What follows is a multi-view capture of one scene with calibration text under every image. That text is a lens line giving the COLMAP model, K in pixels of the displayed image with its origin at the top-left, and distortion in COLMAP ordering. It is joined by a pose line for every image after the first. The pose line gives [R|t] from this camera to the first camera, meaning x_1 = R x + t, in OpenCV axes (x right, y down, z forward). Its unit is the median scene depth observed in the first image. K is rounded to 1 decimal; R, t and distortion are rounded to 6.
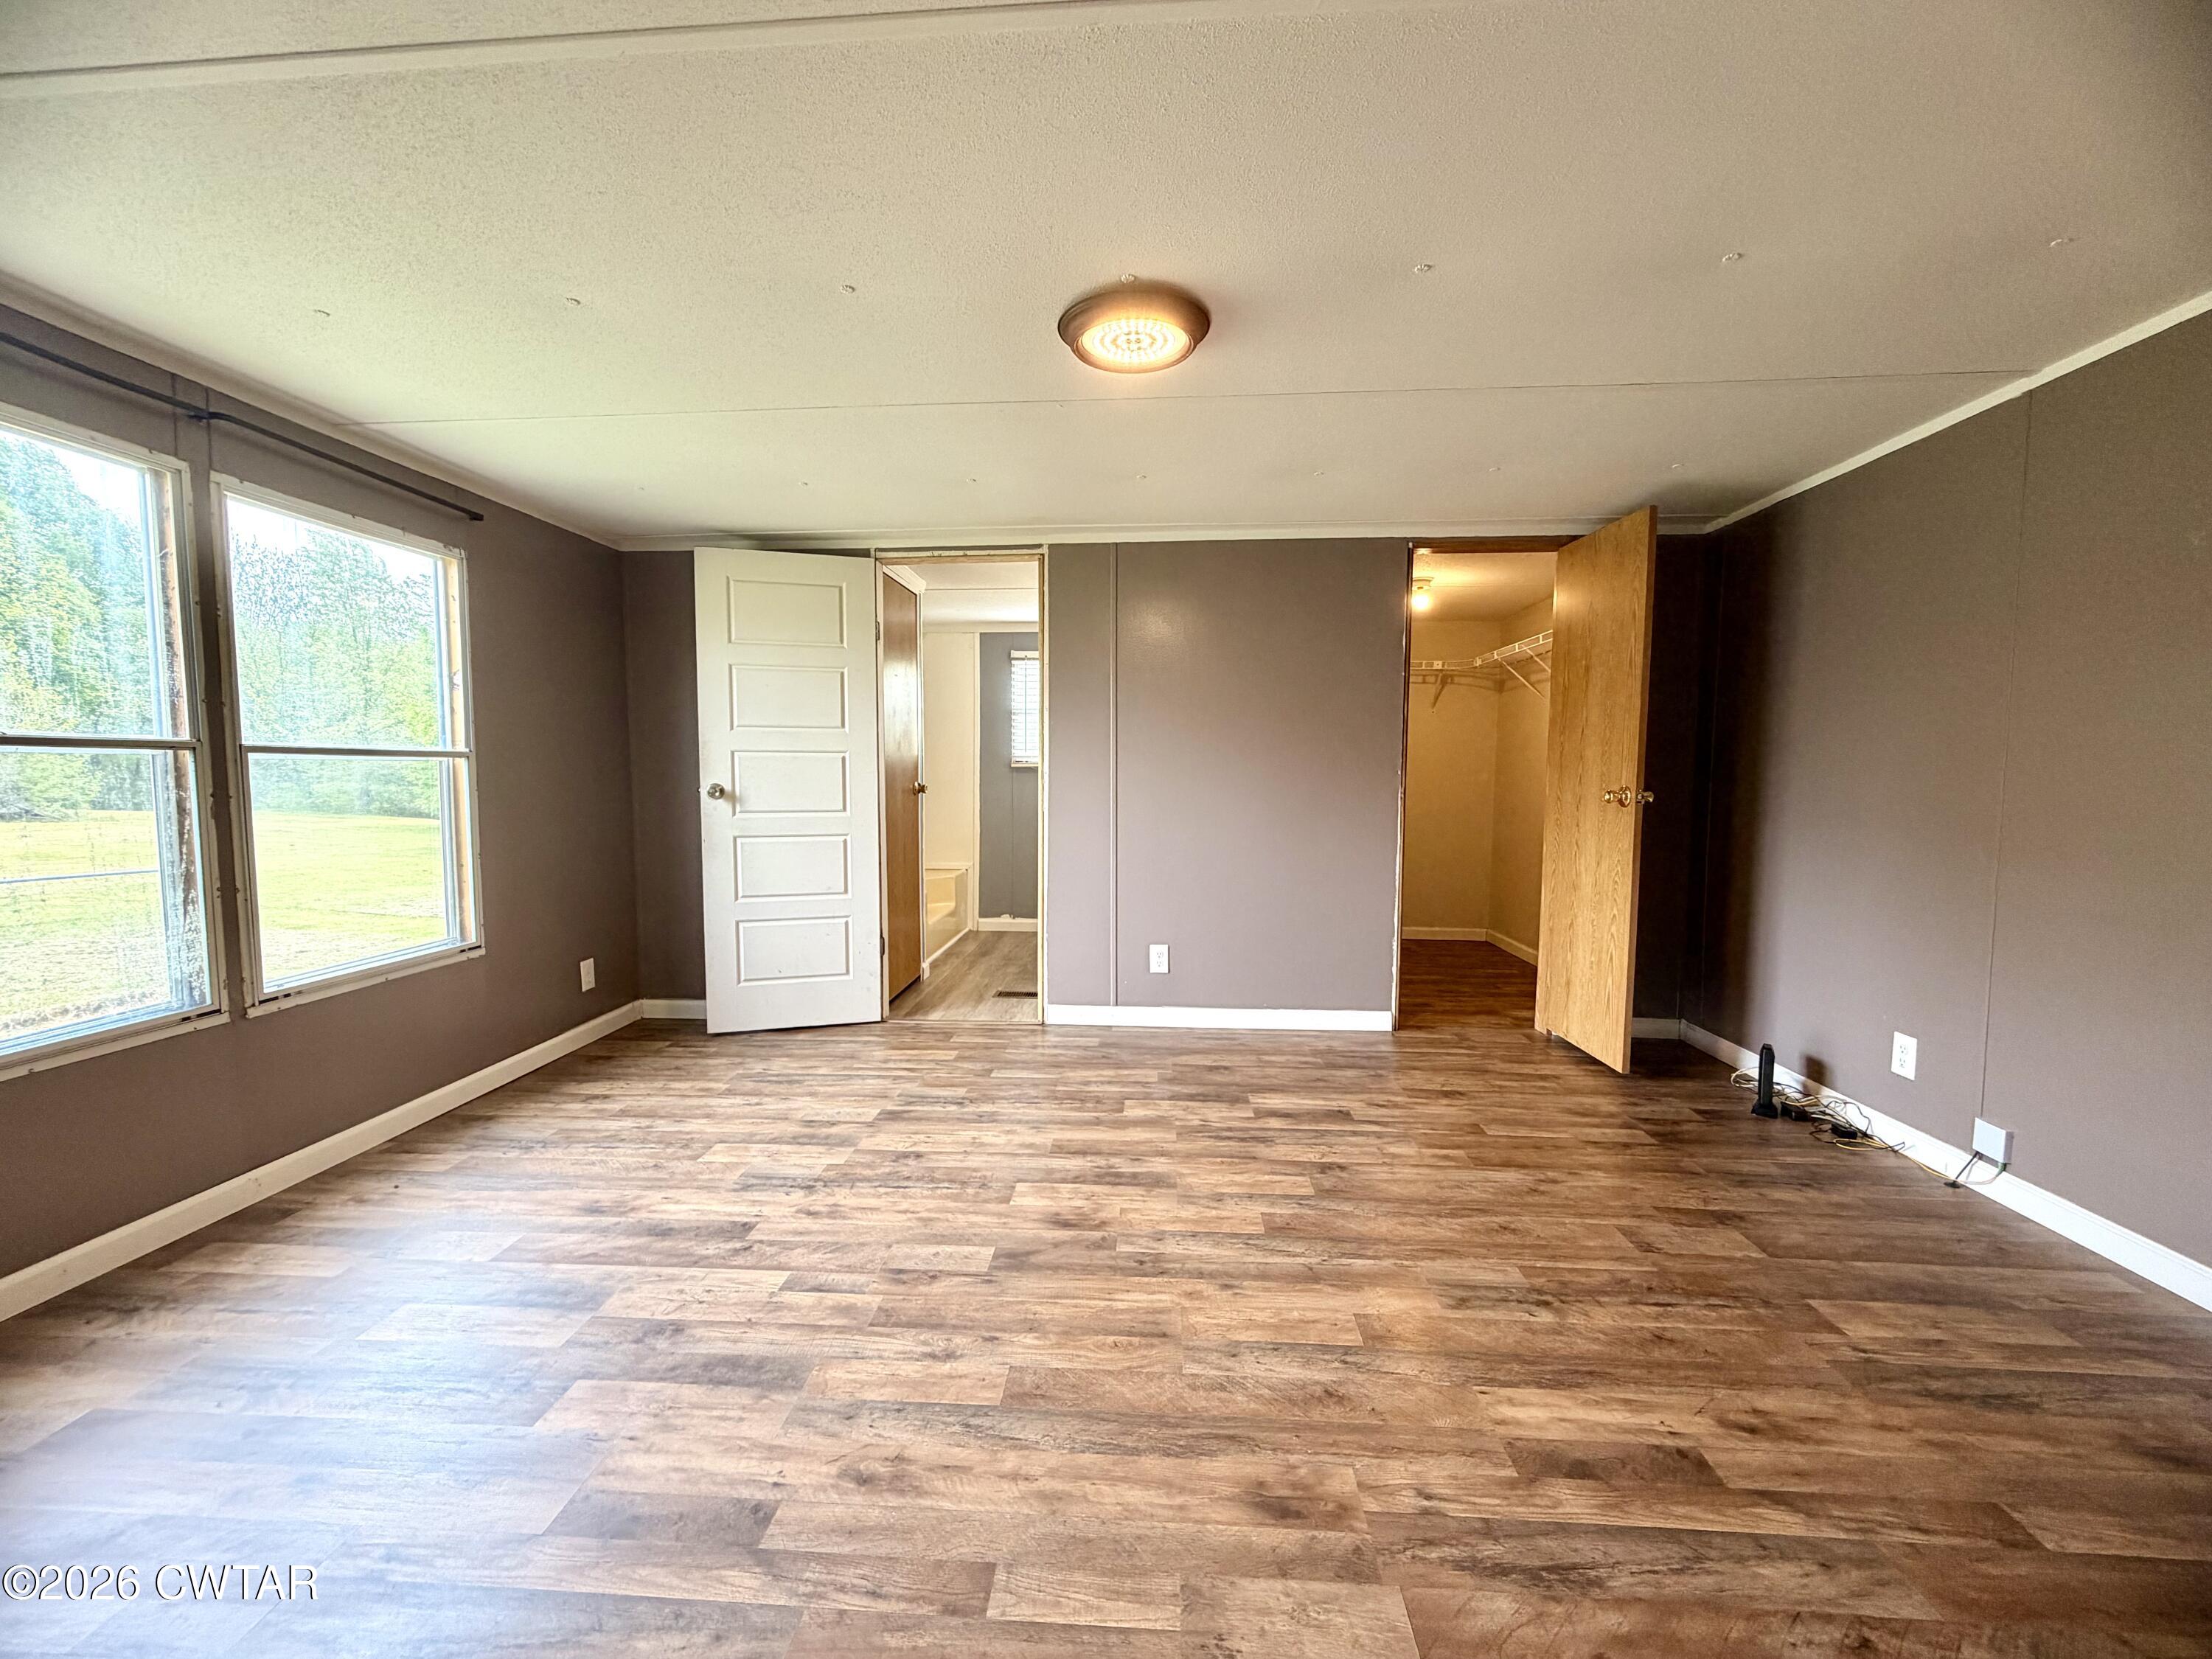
lens RADIAL K [[880.7, 0, 1101.4], [0, 880.7, 831.9], [0, 0, 1]] dist [0.000324, 0.000094]
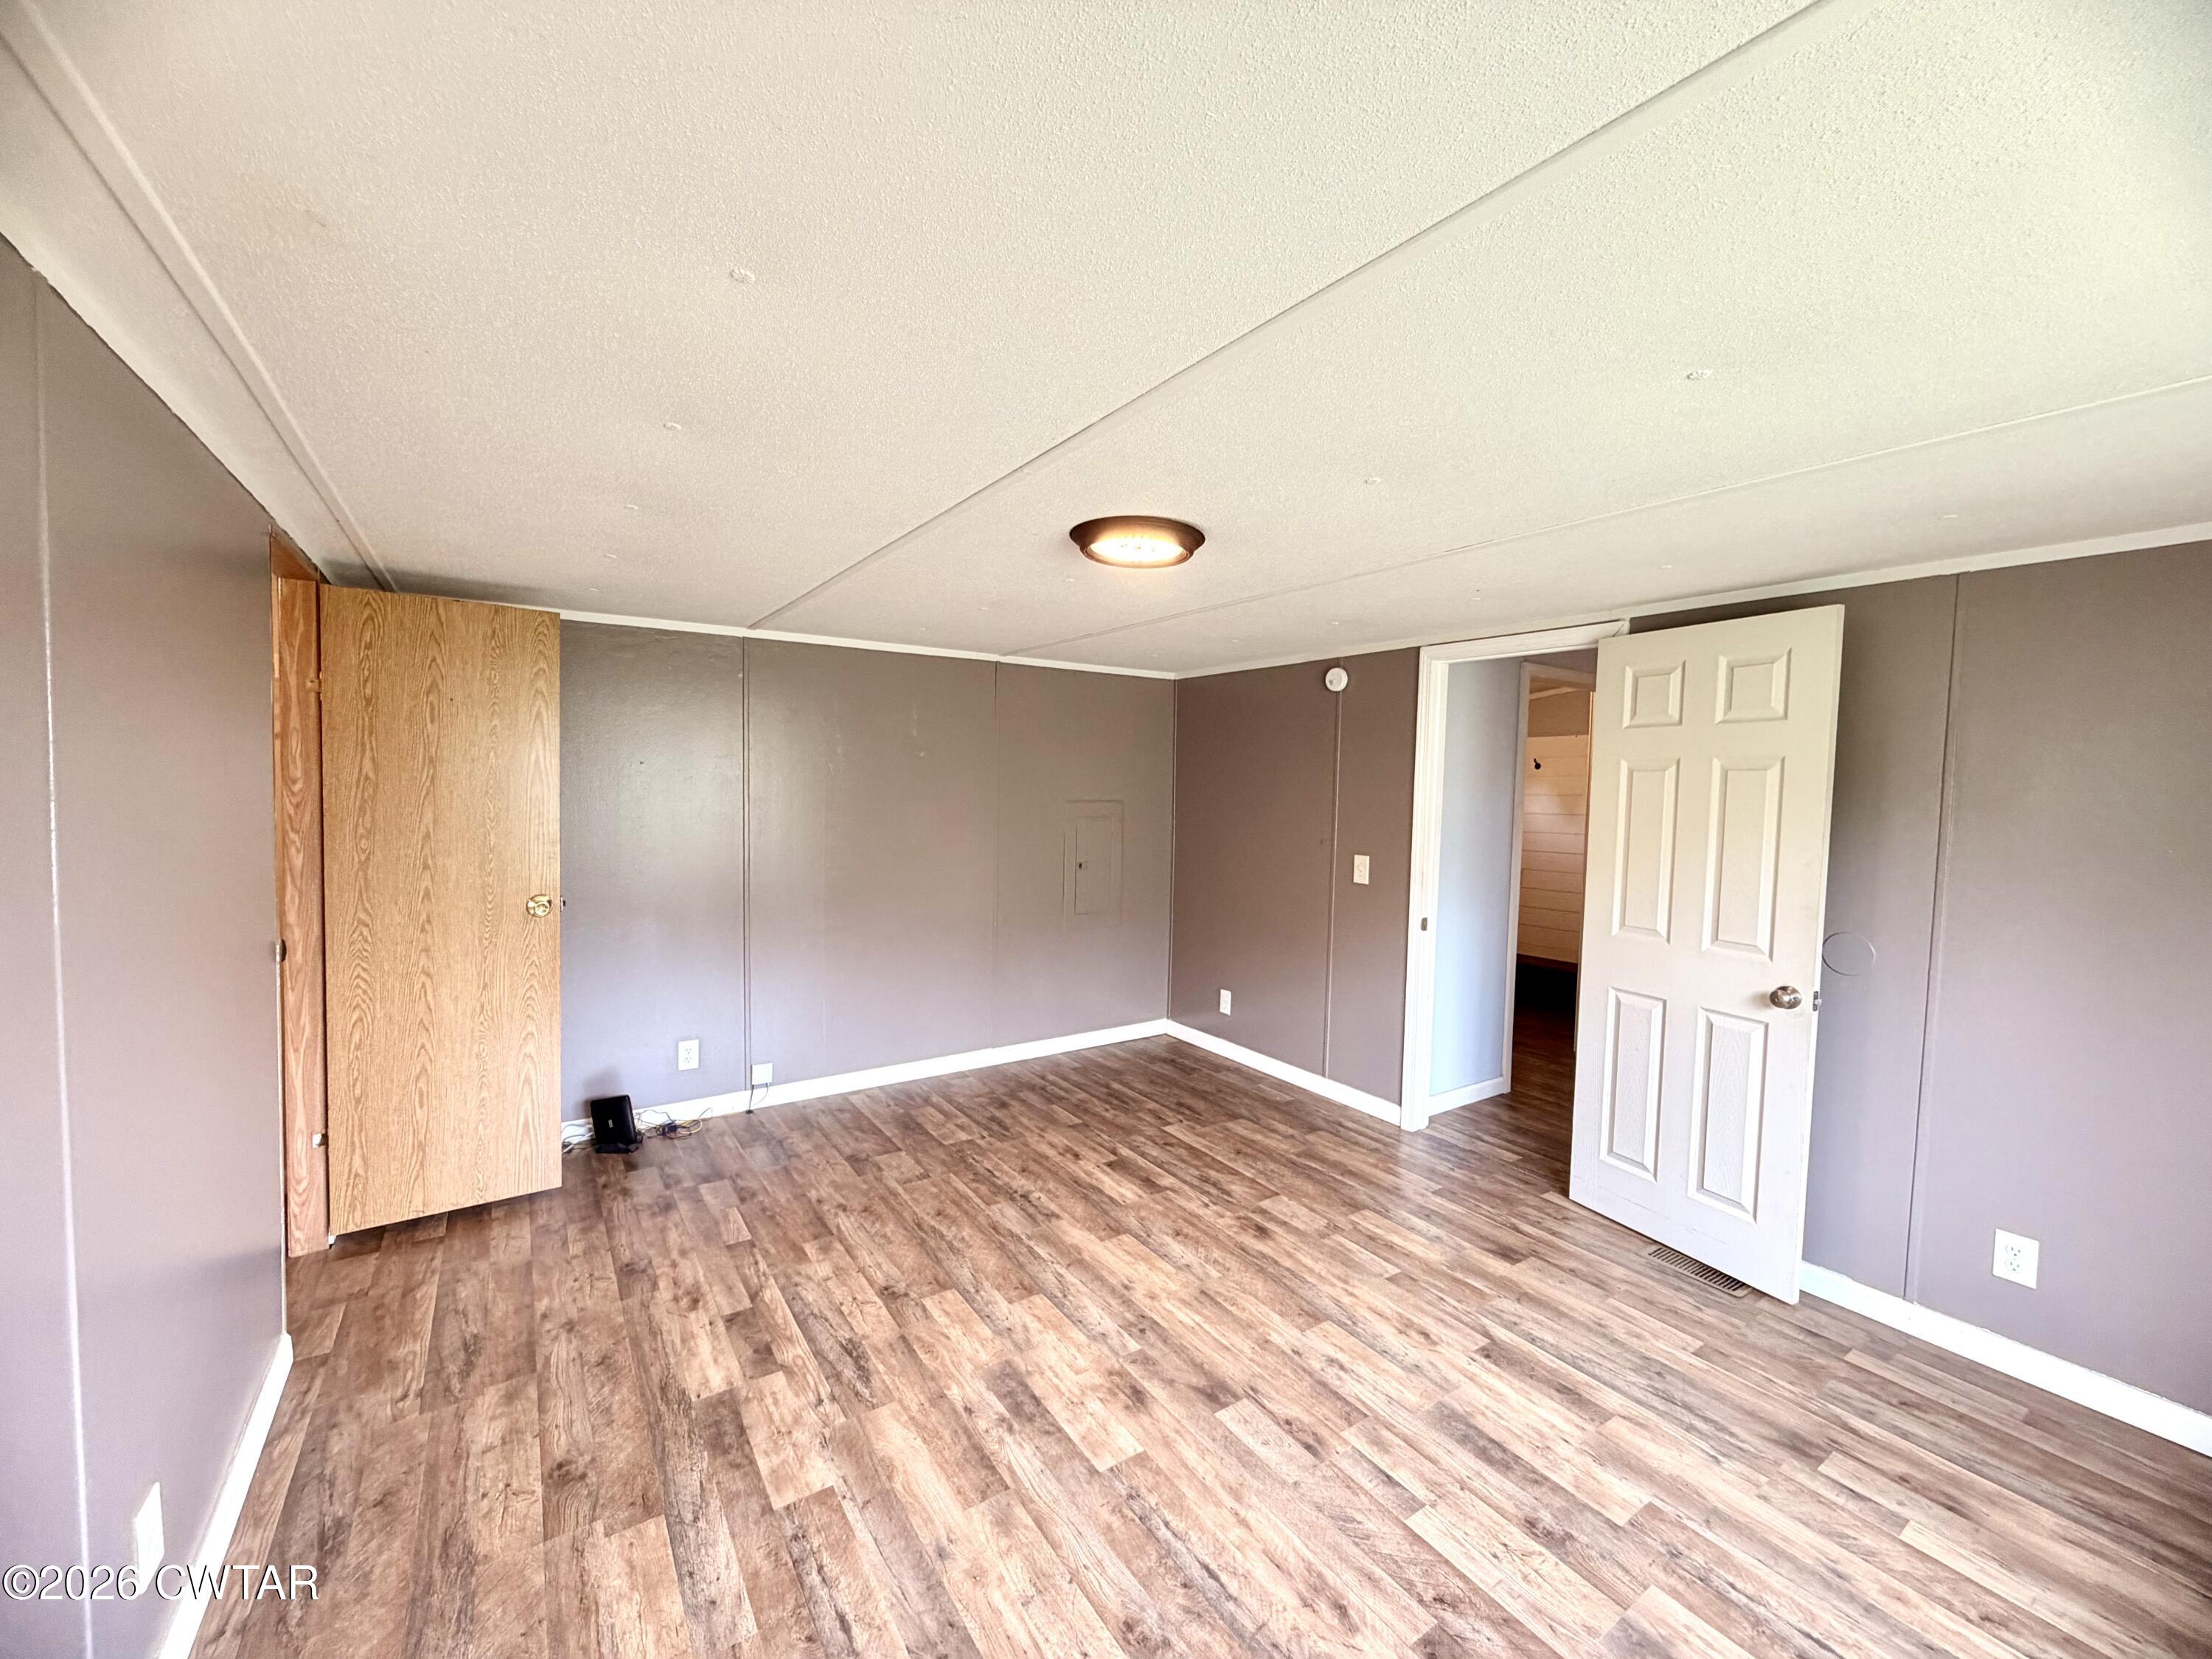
lens RADIAL K [[880.7, 0, 1101.4], [0, 880.7, 831.9], [0, 0, 1]] dist [0.000324, 0.000094]
pose [[-0.612380, -0.056951, 0.788510, -0.704456], [0.034232, 0.994556, 0.098418, -0.259030], [-0.789822, 0.087262, -0.607096, 1.463140]]
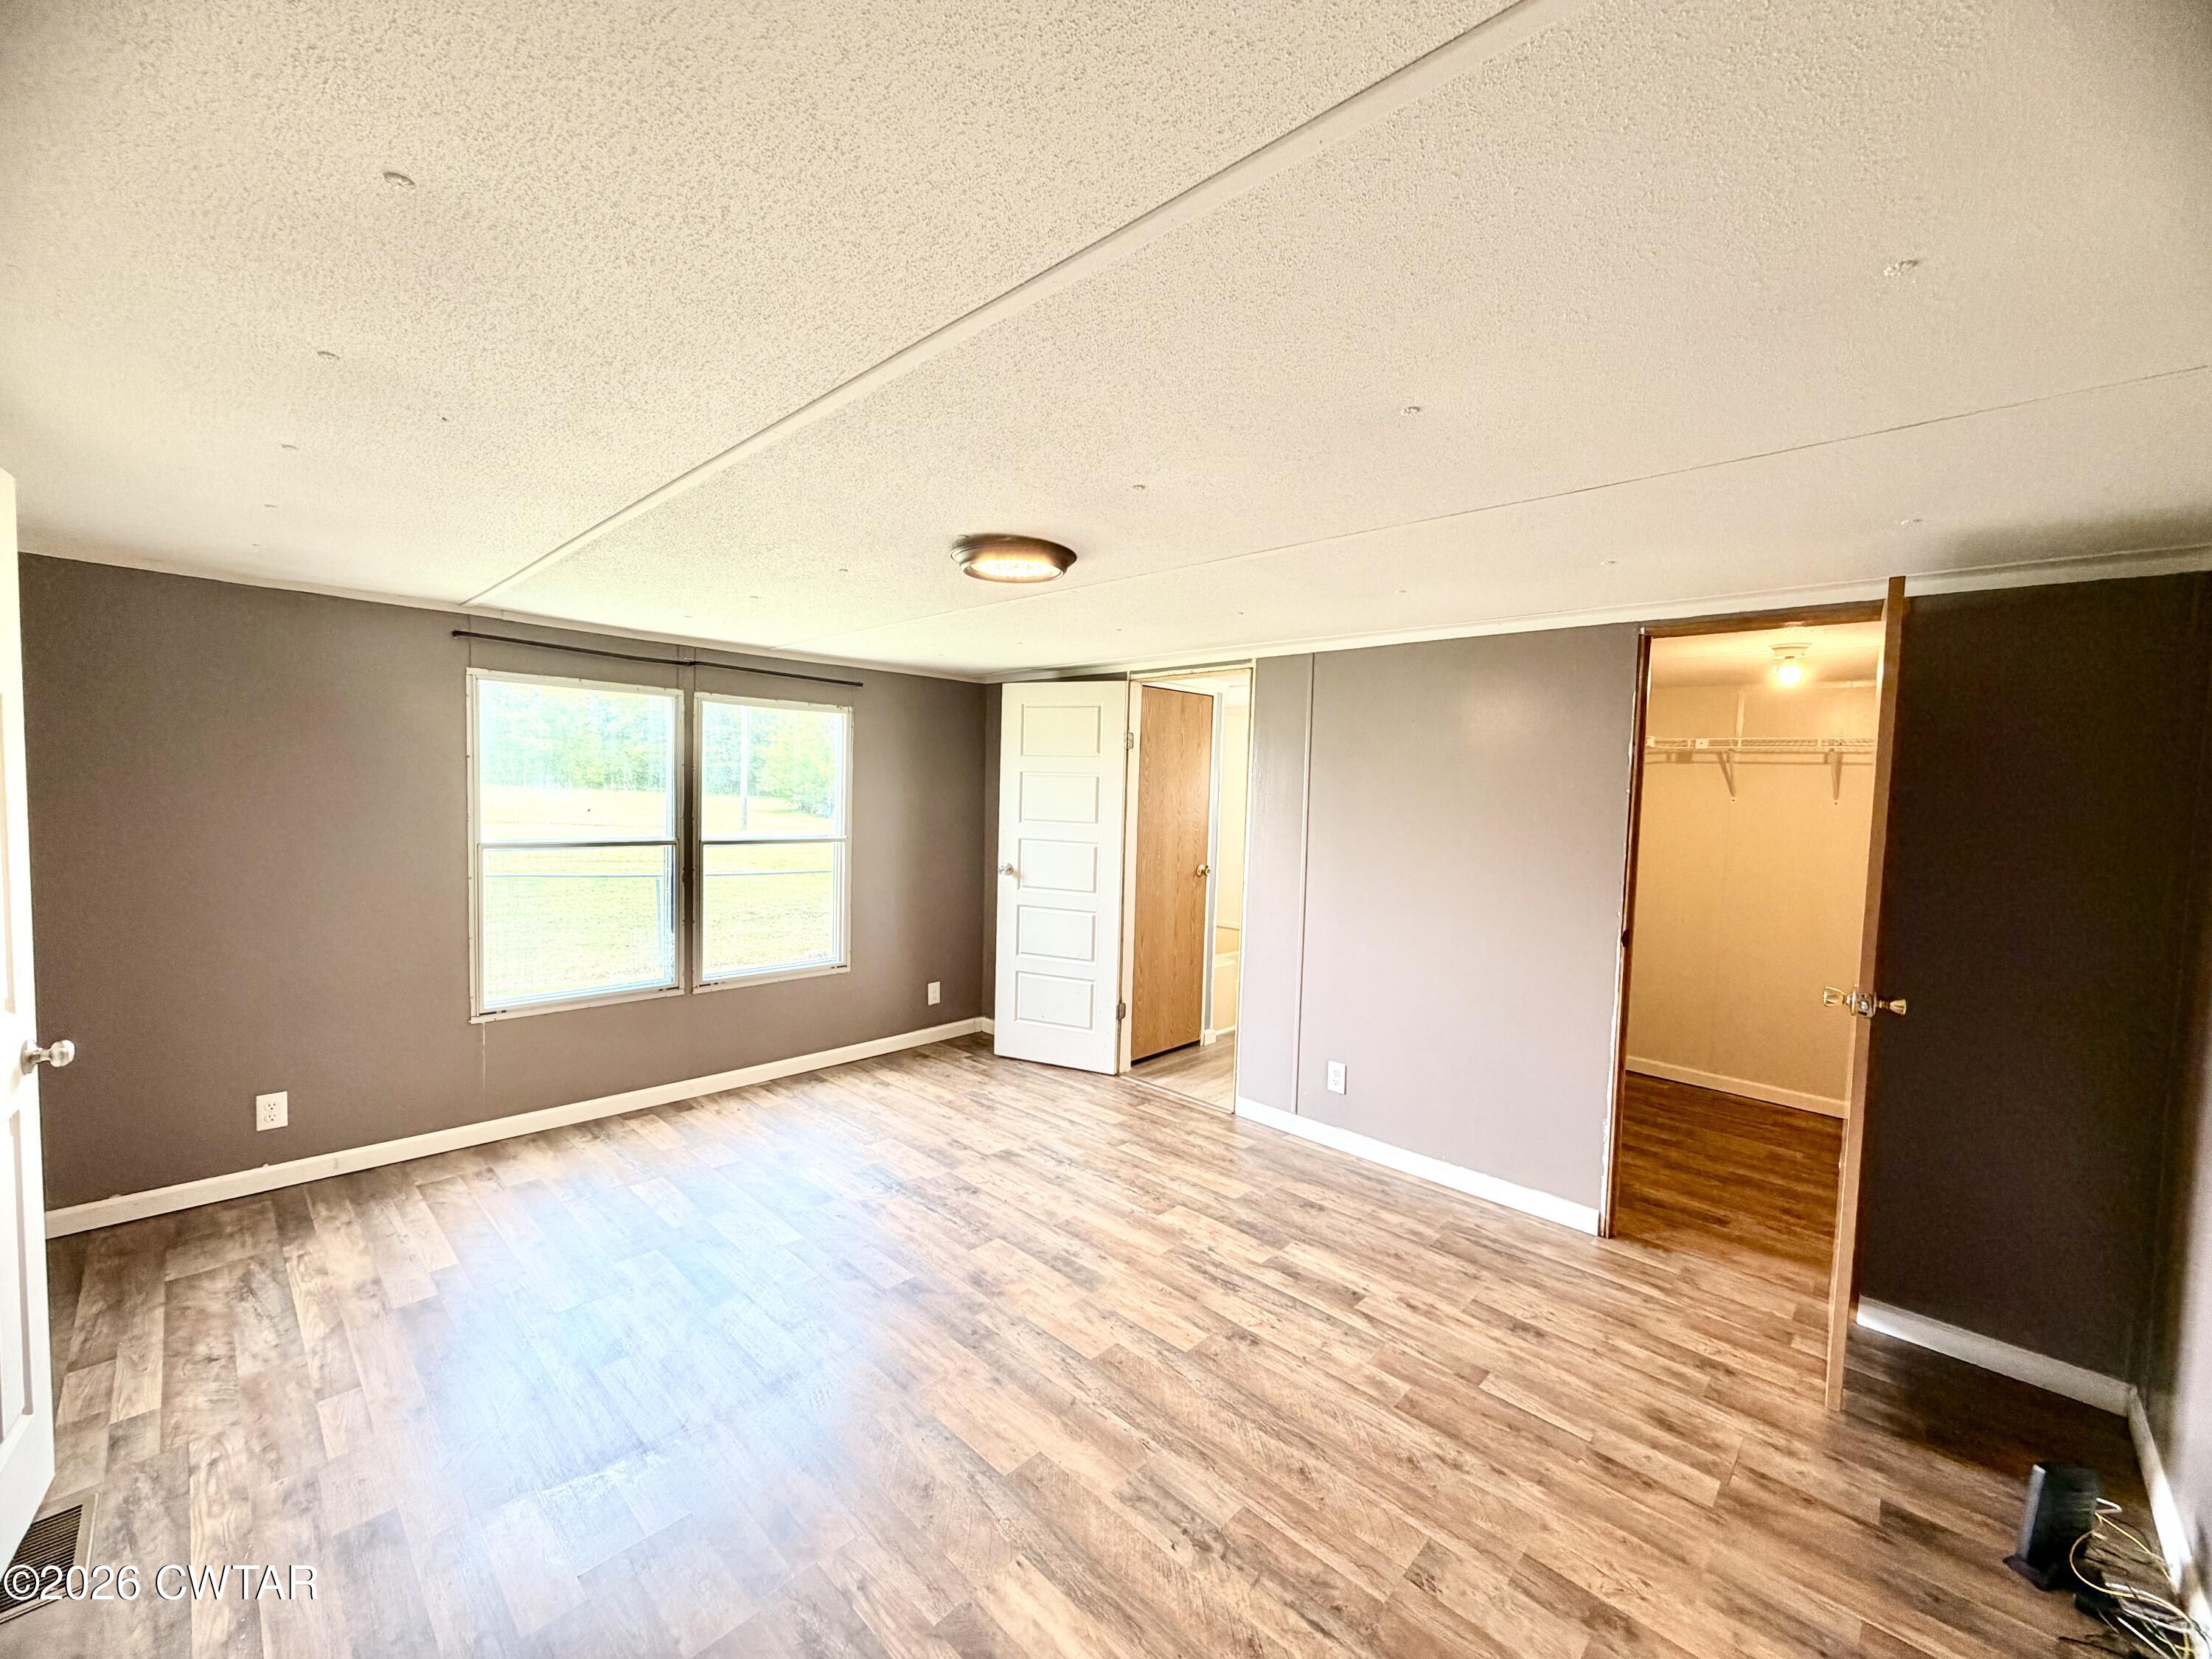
lens RADIAL K [[880.7, 0, 1101.4], [0, 880.7, 831.9], [0, 0, 1]] dist [0.000324, 0.000094]
pose [[0.768252, 0.054741, -0.637803, 0.768537], [-0.073429, 0.997296, -0.002852, -0.167059], [0.635923, 0.049024, 0.770194, 0.136351]]
